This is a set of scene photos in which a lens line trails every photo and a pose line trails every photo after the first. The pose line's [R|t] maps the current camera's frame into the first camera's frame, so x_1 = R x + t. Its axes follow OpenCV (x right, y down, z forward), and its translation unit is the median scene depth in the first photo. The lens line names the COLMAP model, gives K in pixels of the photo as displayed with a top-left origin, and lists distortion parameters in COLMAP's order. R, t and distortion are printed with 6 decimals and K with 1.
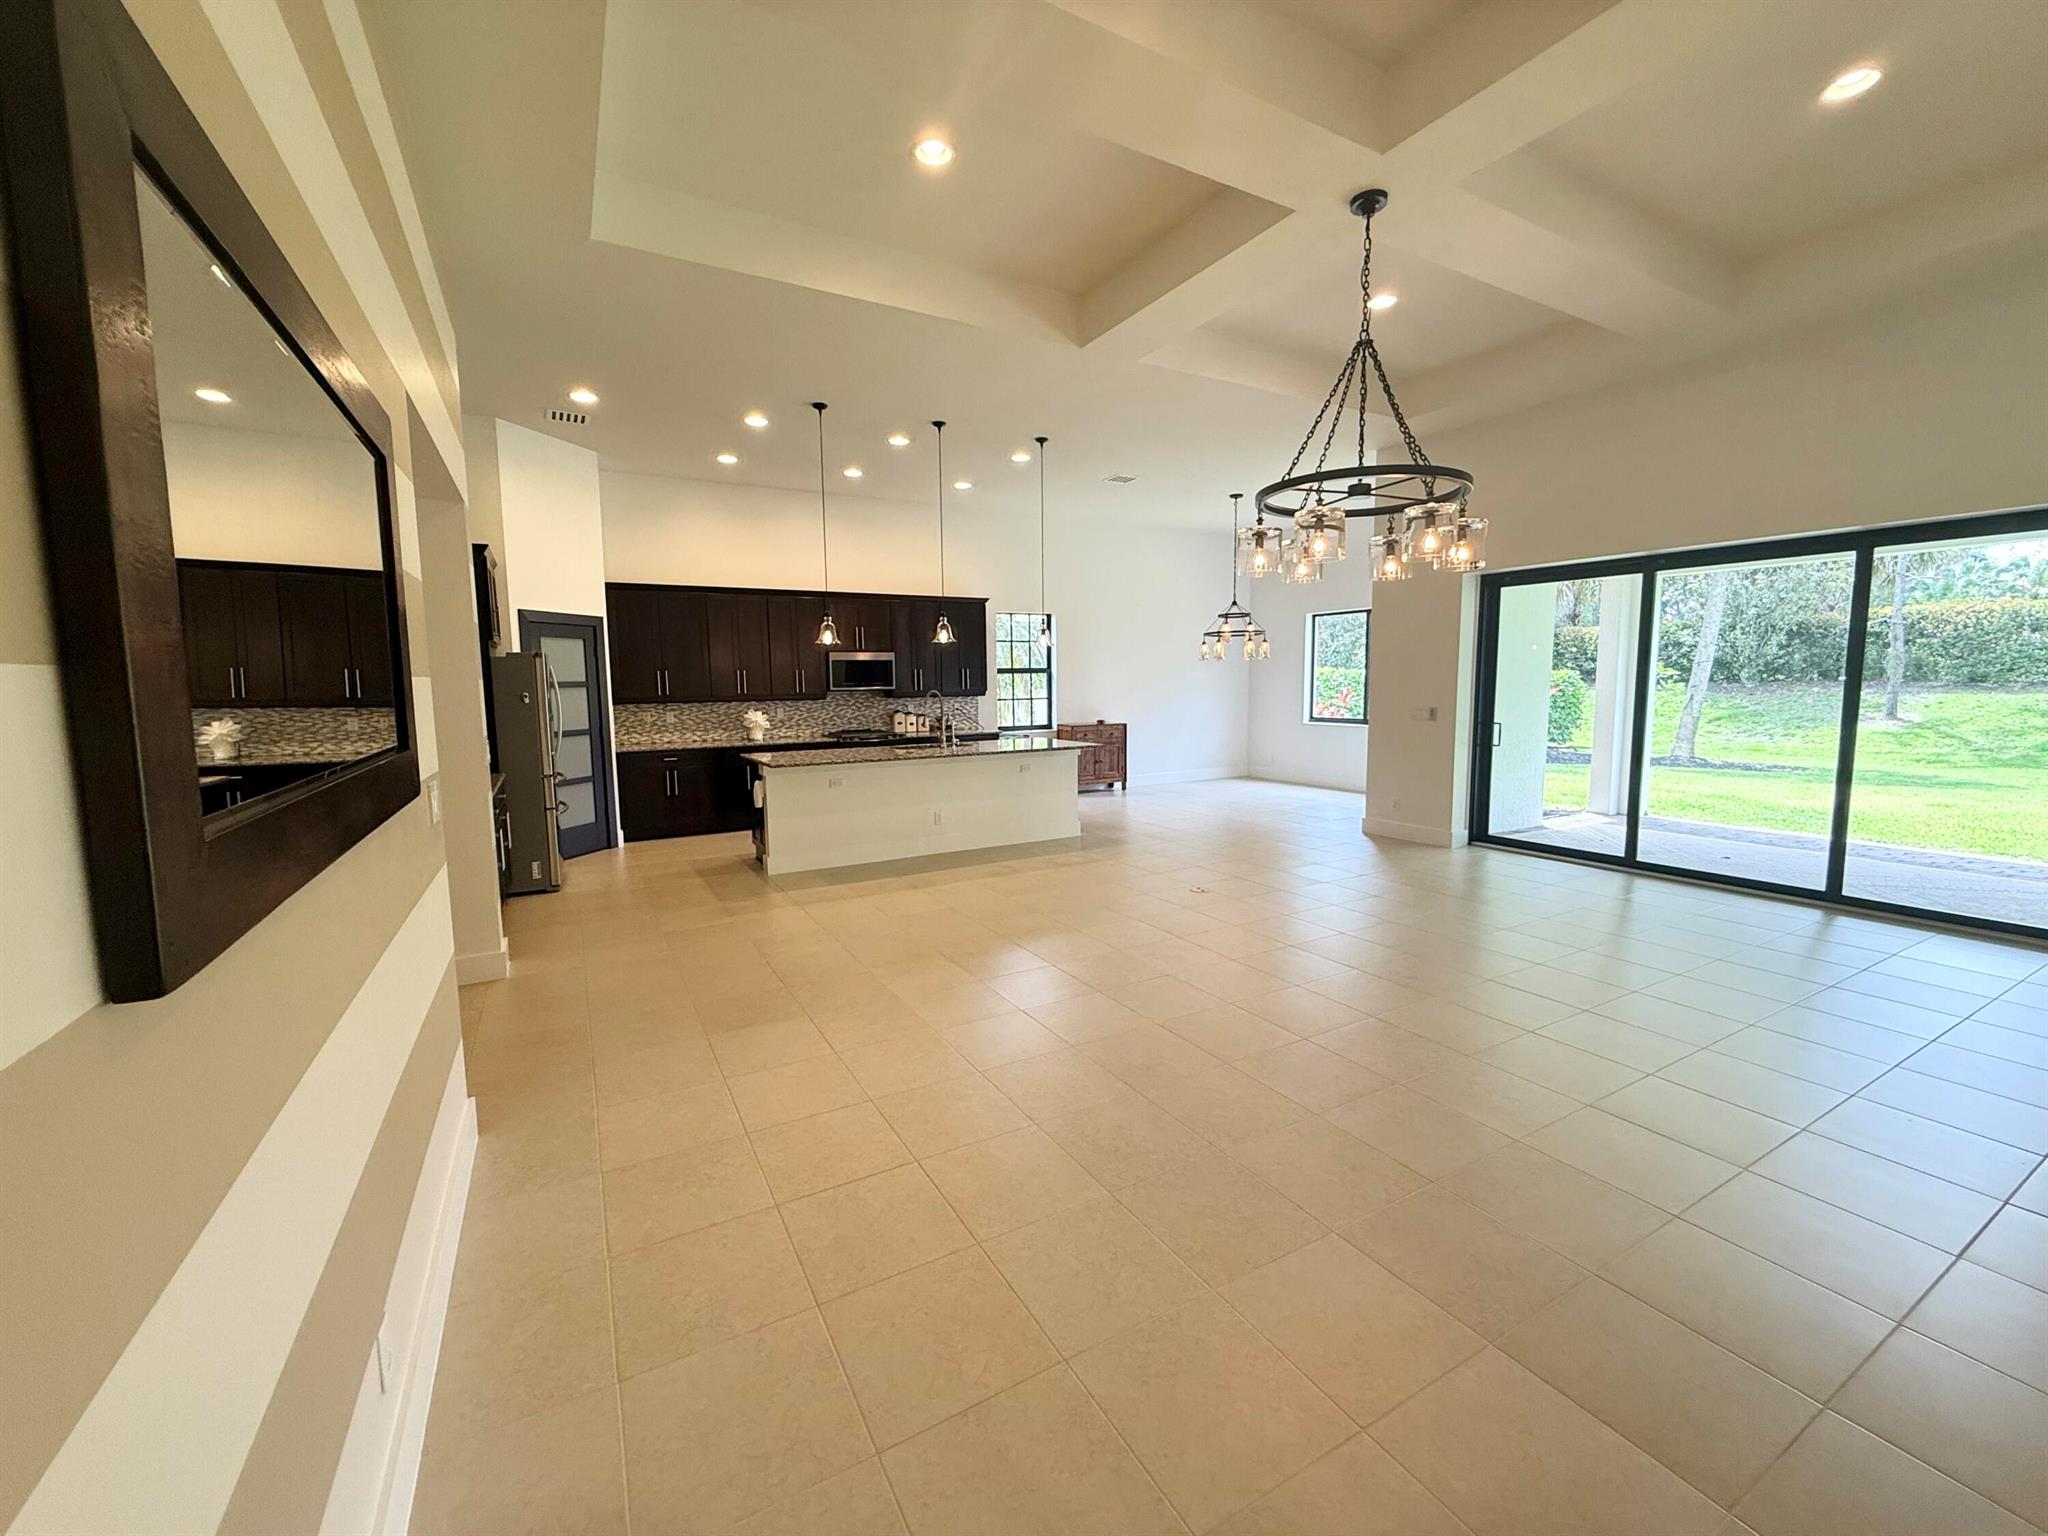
lens RADIAL K [[826.7, 0, 1019.7], [0, 826.7, 759.3], [0, 0, 1]] dist [0.001156, 0.000195]
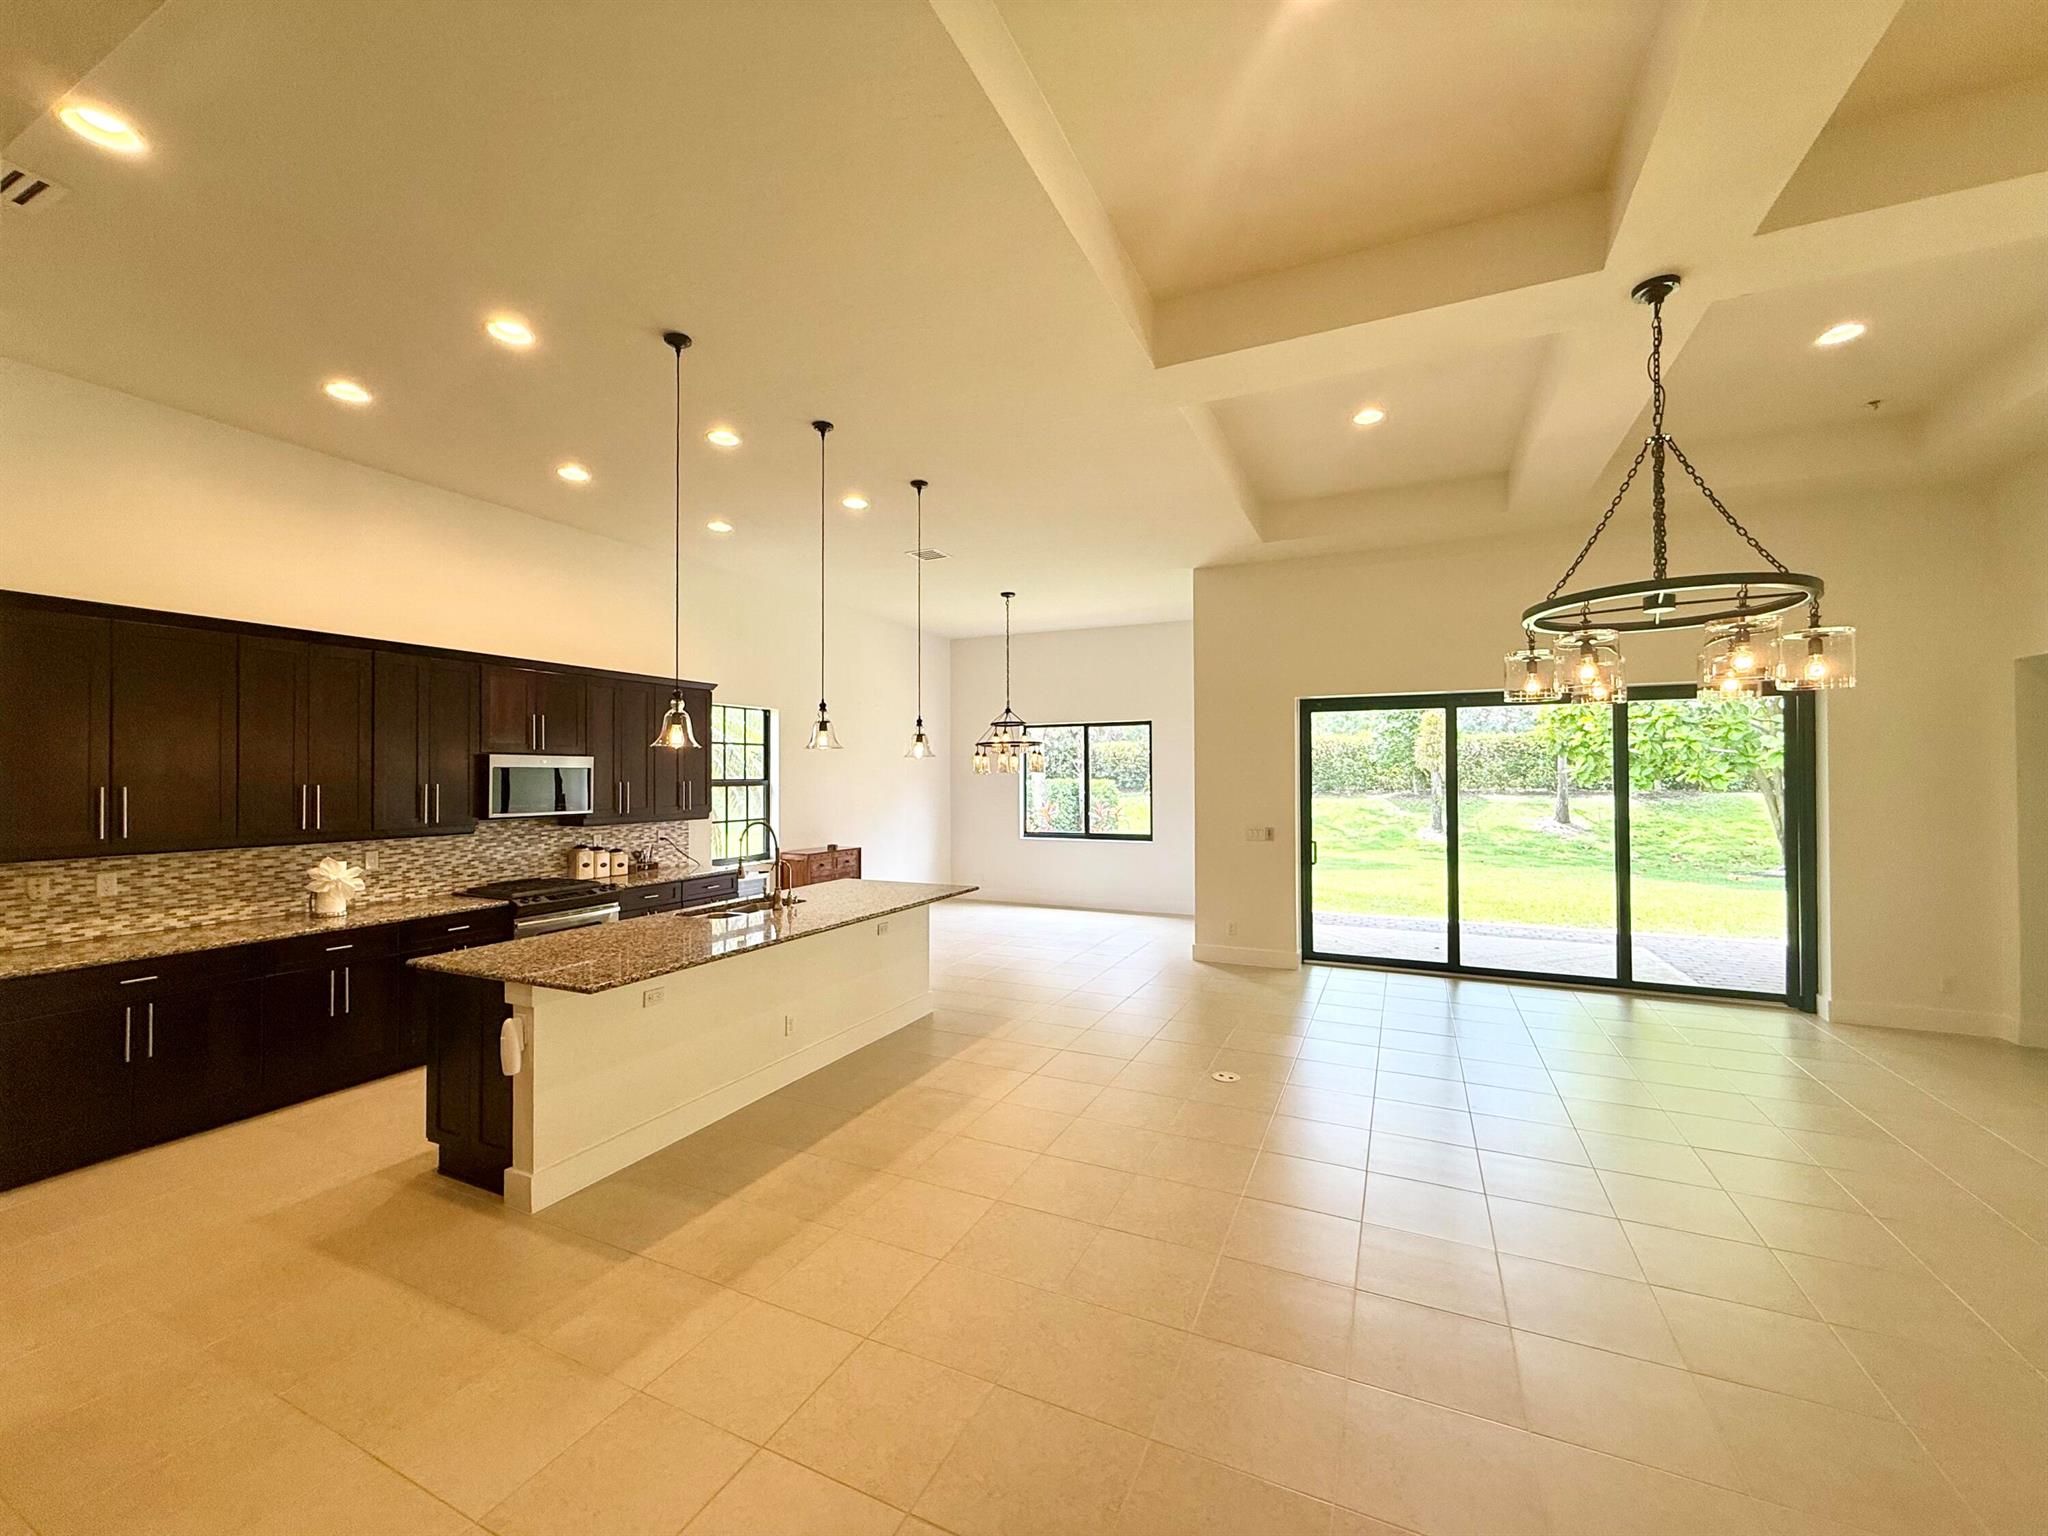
lens RADIAL K [[817.0, 0, 1019.3], [0, 817.0, 763.7], [0, 0, 1]] dist [0.000761, -0.000258]
pose [[0.815342, 0.018404, 0.578687, -0.253464], [0.048965, 0.993722, -0.100593, -0.044057], [-0.576906, 0.110353, 0.809322, 0.295655]]
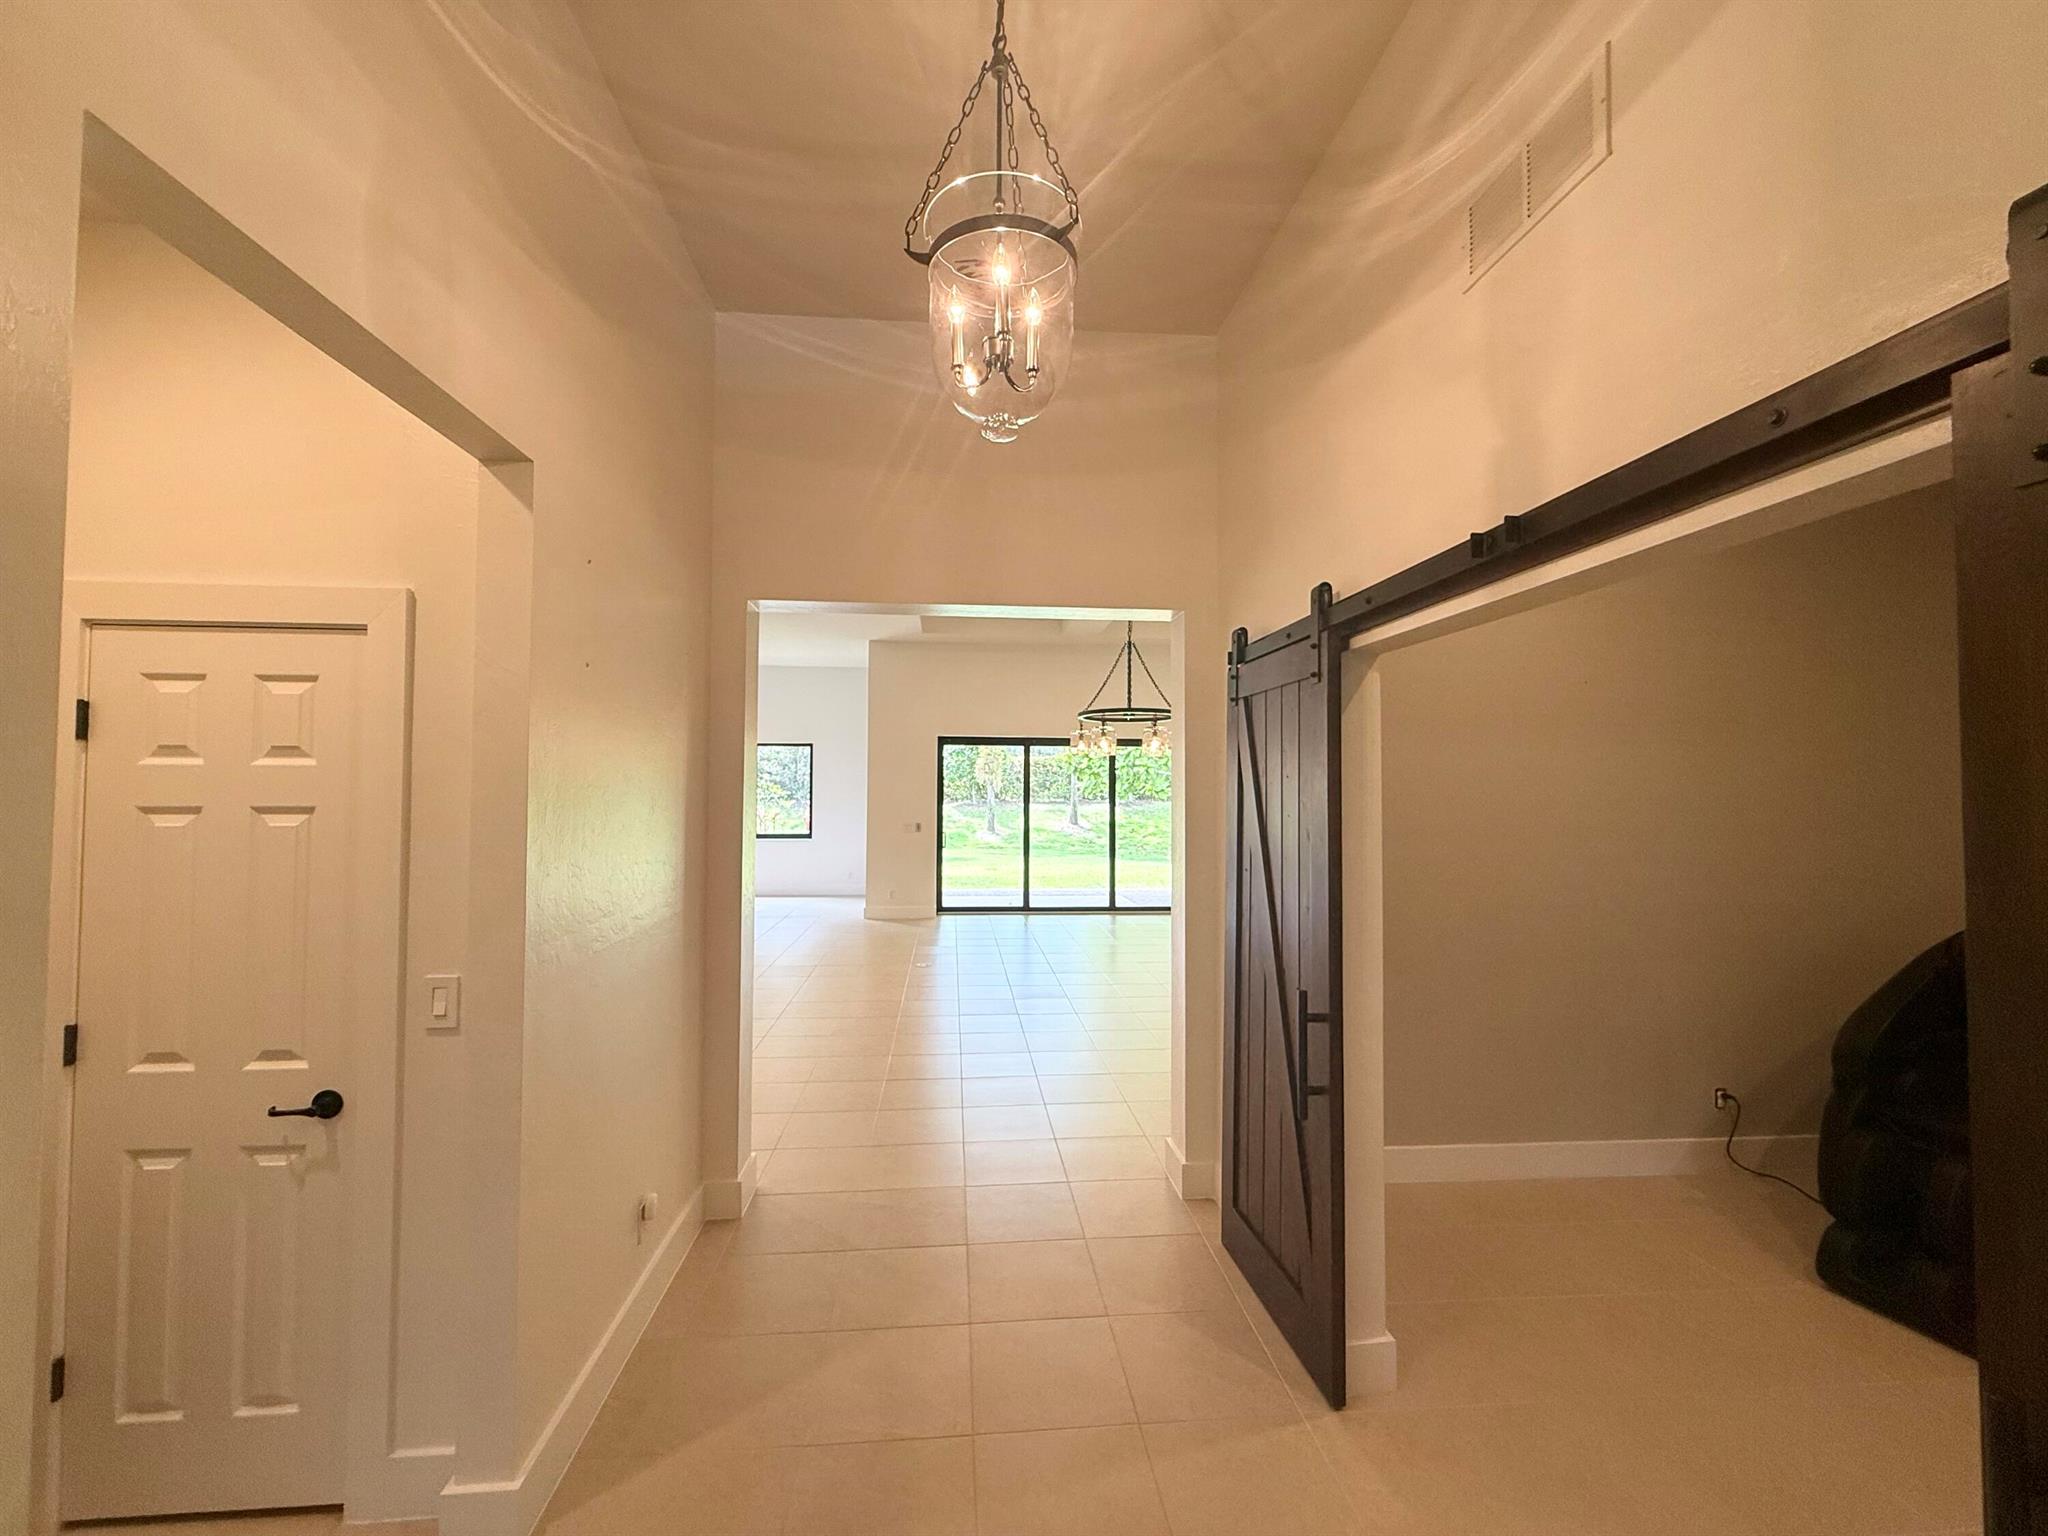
lens RADIAL K [[817.0, 0, 1019.3], [0, 817.0, 763.7], [0, 0, 1]] dist [0.000761, -0.000258]
pose [[0.413838, 0.041690, 0.909396, -0.597843], [0.077422, 0.993720, -0.080789, -0.028921], [-0.907052, 0.103841, 0.408011, 0.189679]]
